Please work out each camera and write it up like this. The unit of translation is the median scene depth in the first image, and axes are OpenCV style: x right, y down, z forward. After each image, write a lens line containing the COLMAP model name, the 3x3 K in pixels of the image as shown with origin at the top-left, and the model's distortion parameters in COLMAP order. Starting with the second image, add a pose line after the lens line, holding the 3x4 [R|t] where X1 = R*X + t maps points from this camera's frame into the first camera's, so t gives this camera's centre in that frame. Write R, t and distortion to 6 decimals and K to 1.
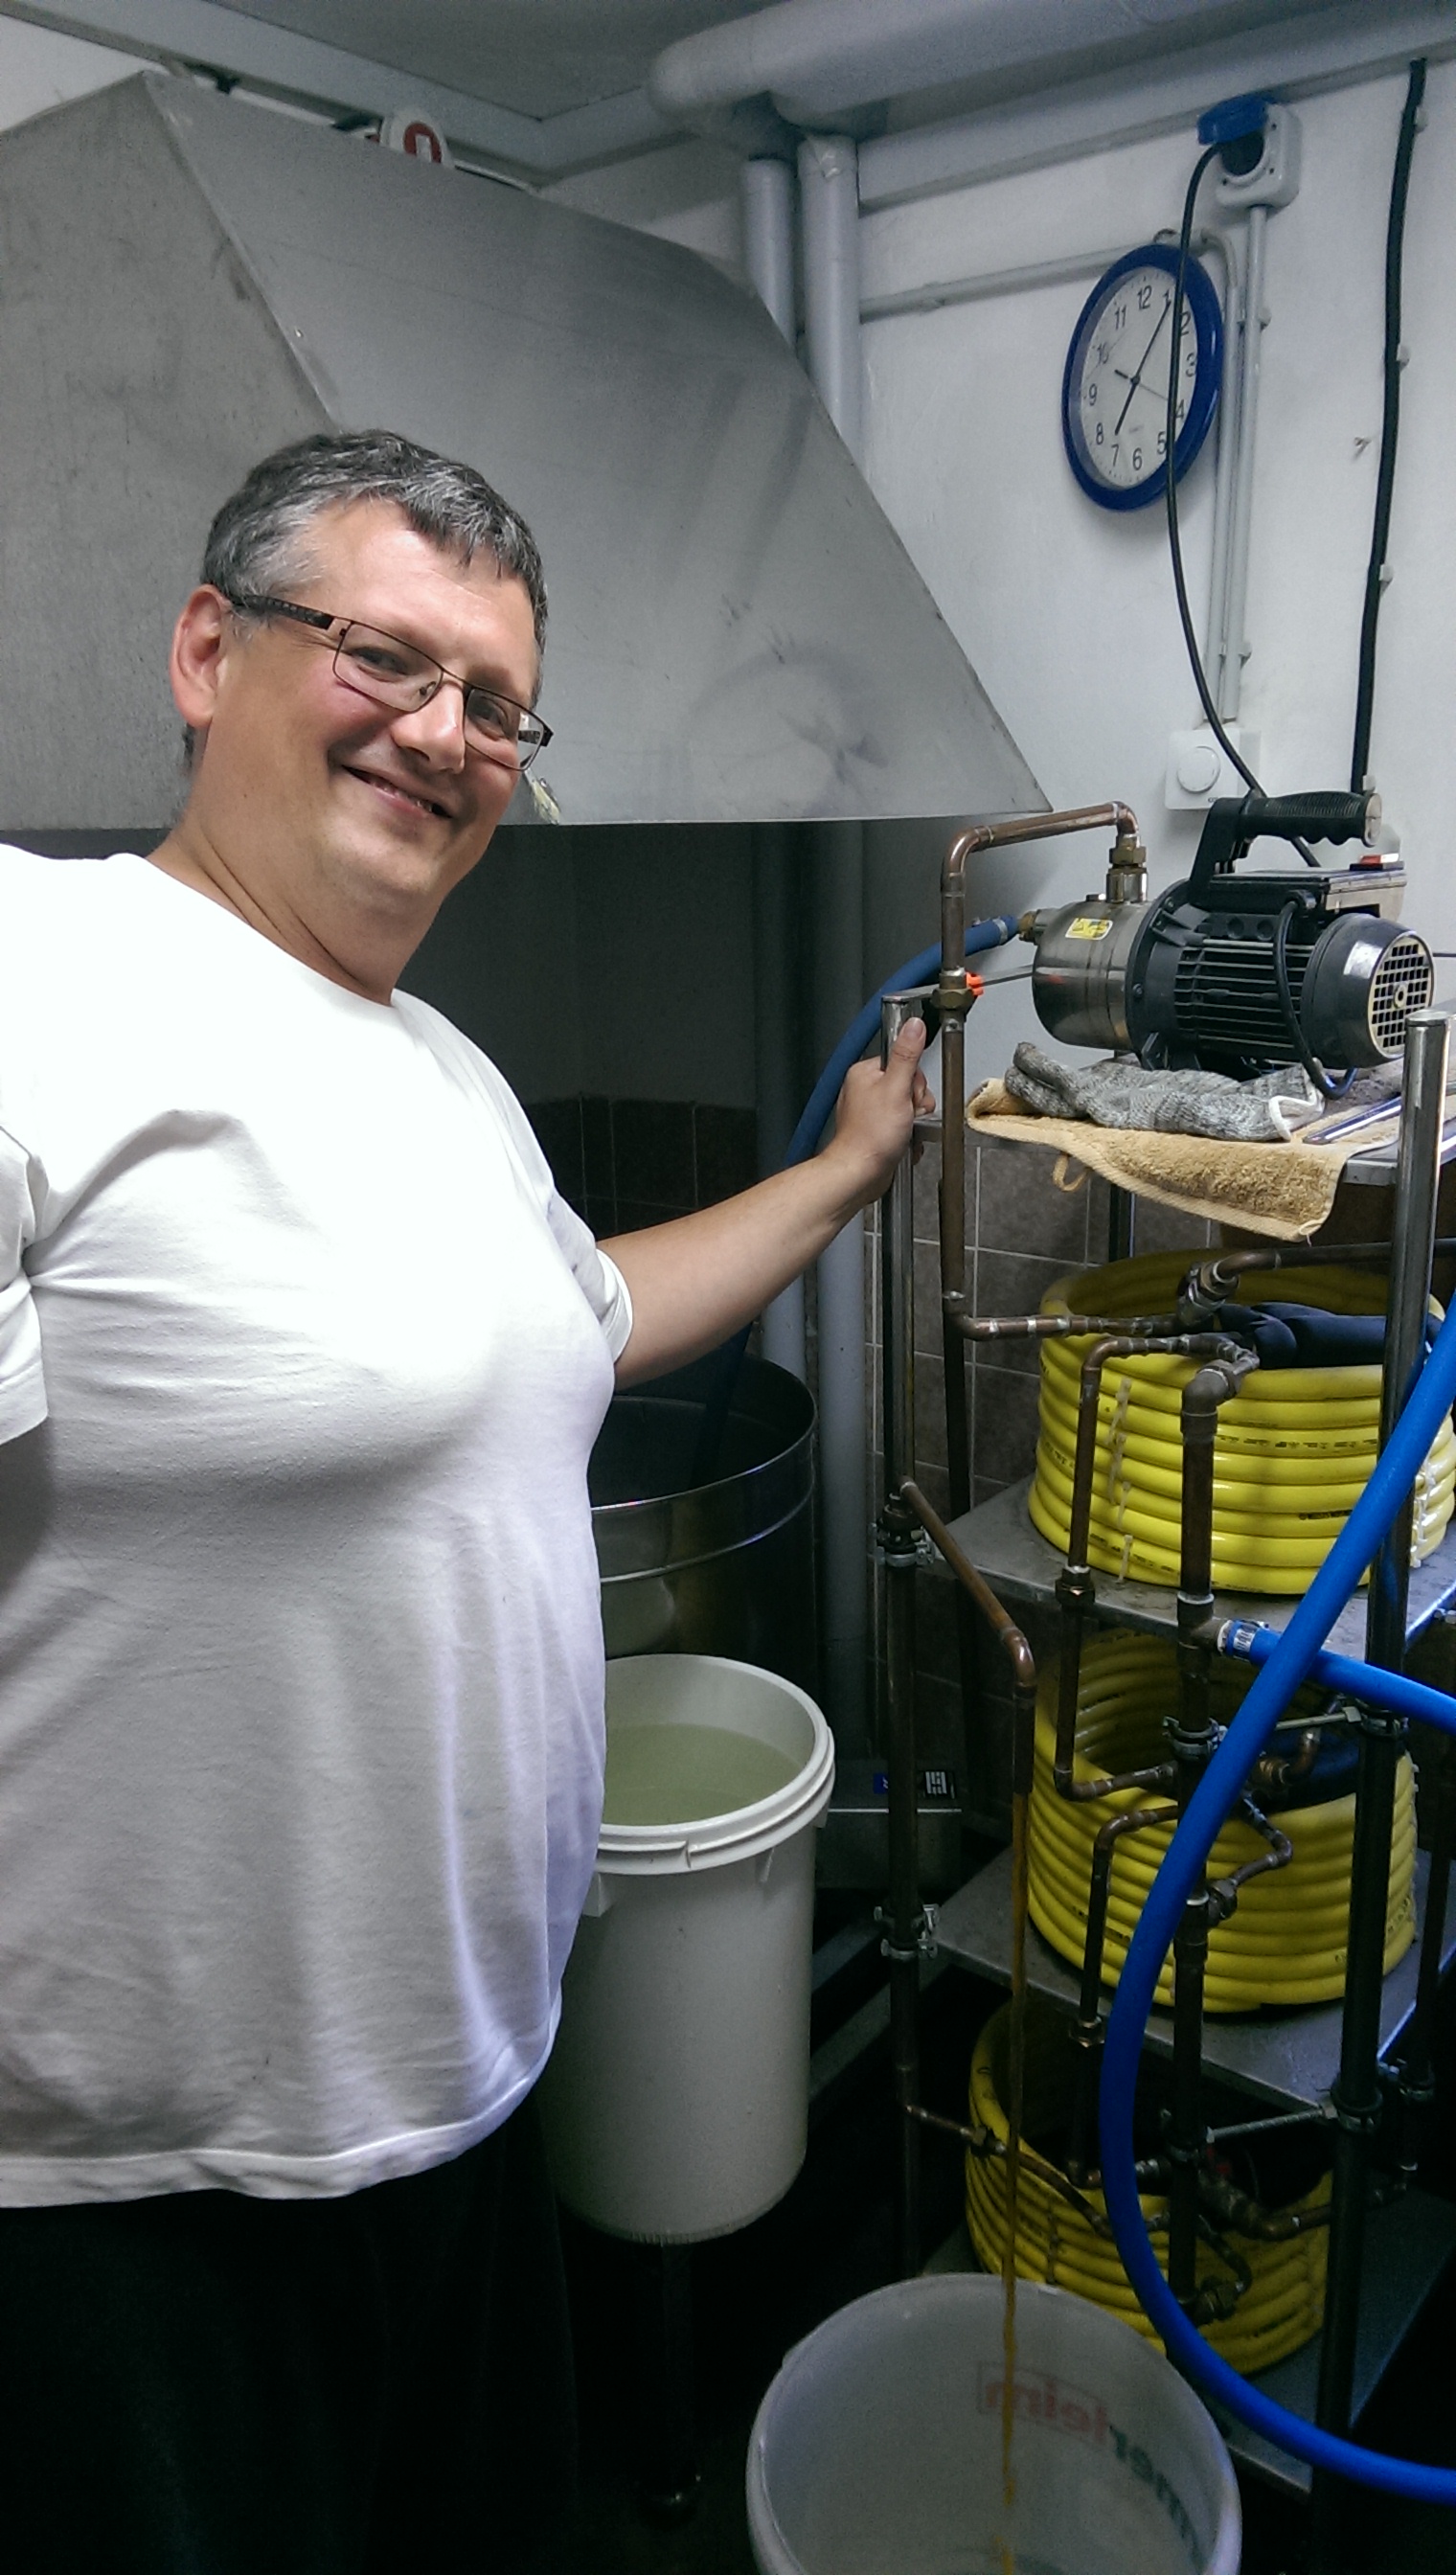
lens RADIAL K [[1838.3, 0, 733.8], [0, 1838.3, 1286.4], [0, 0, 1]] dist [0.063658, -0.066666]
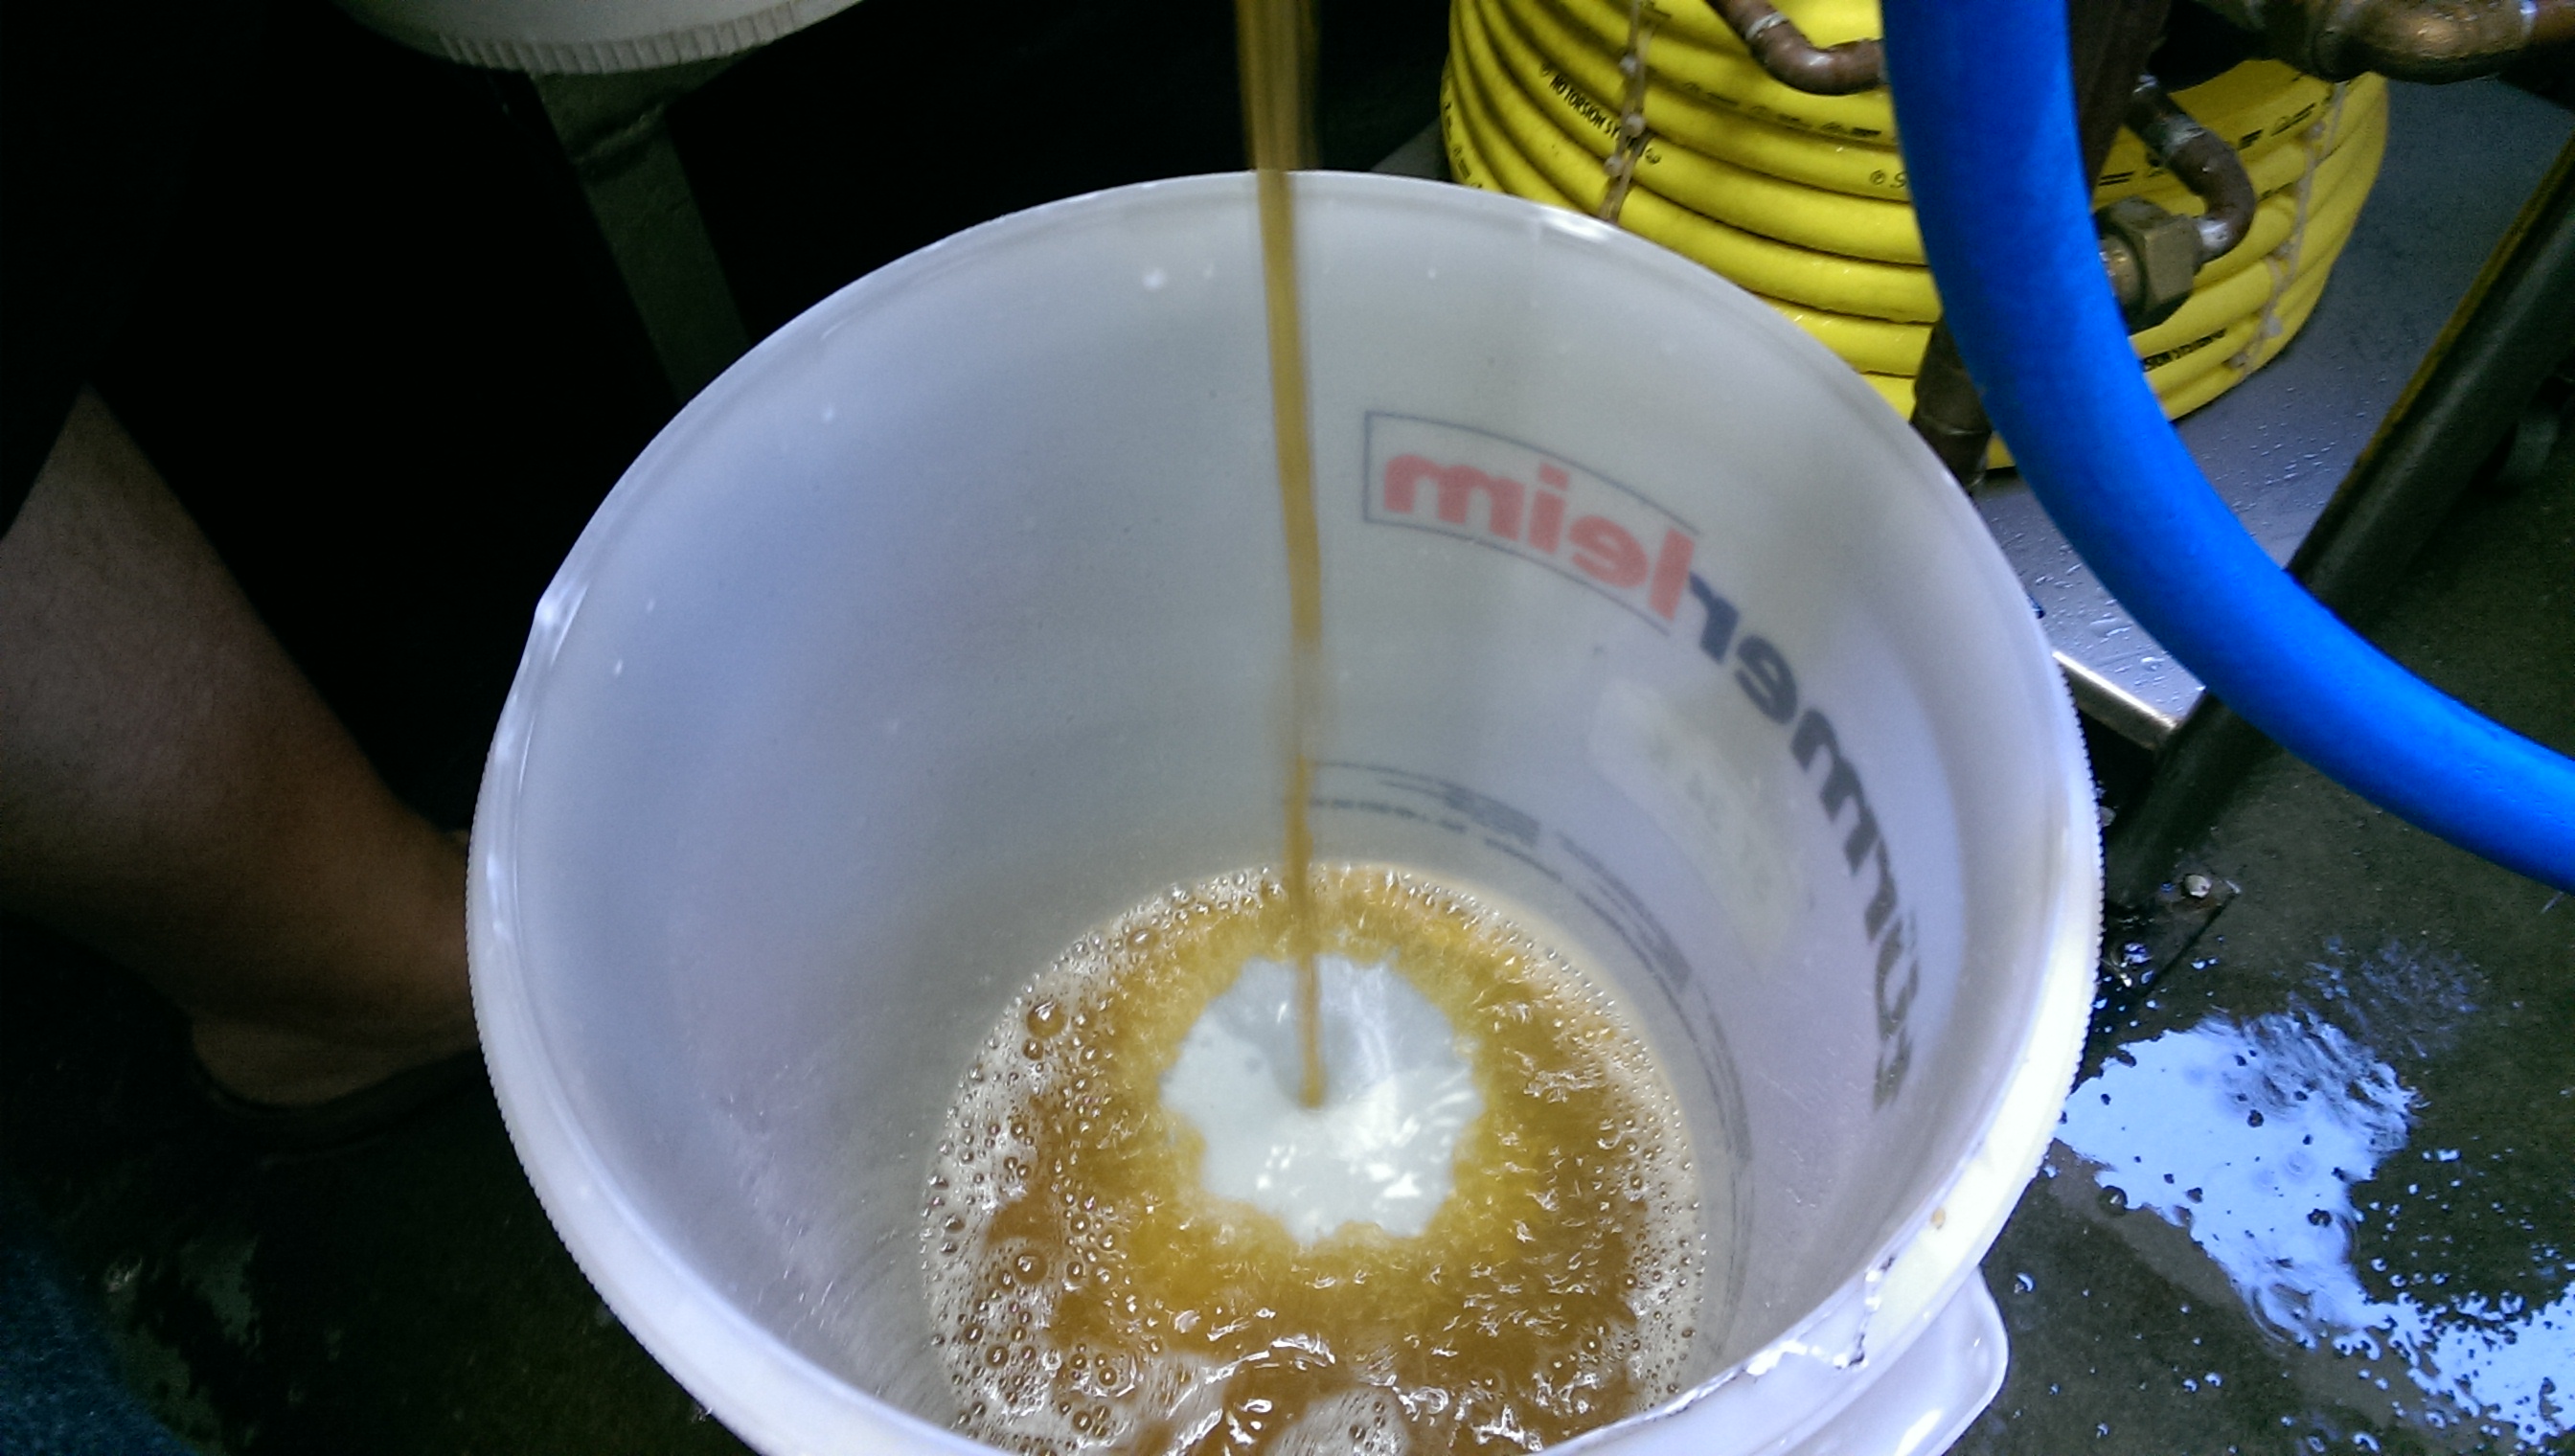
lens RADIAL K [[1838.3, 0, 1300.7], [0, 1838.3, 732.7], [0, 0, 1]] dist [0.063658, -0.066666]
pose [[0.997675, 0.056750, -0.037739, 0.143874], [-0.017969, 0.753180, 0.657569, 0.409396], [0.065742, -0.655361, 0.752449, 0.724778]]
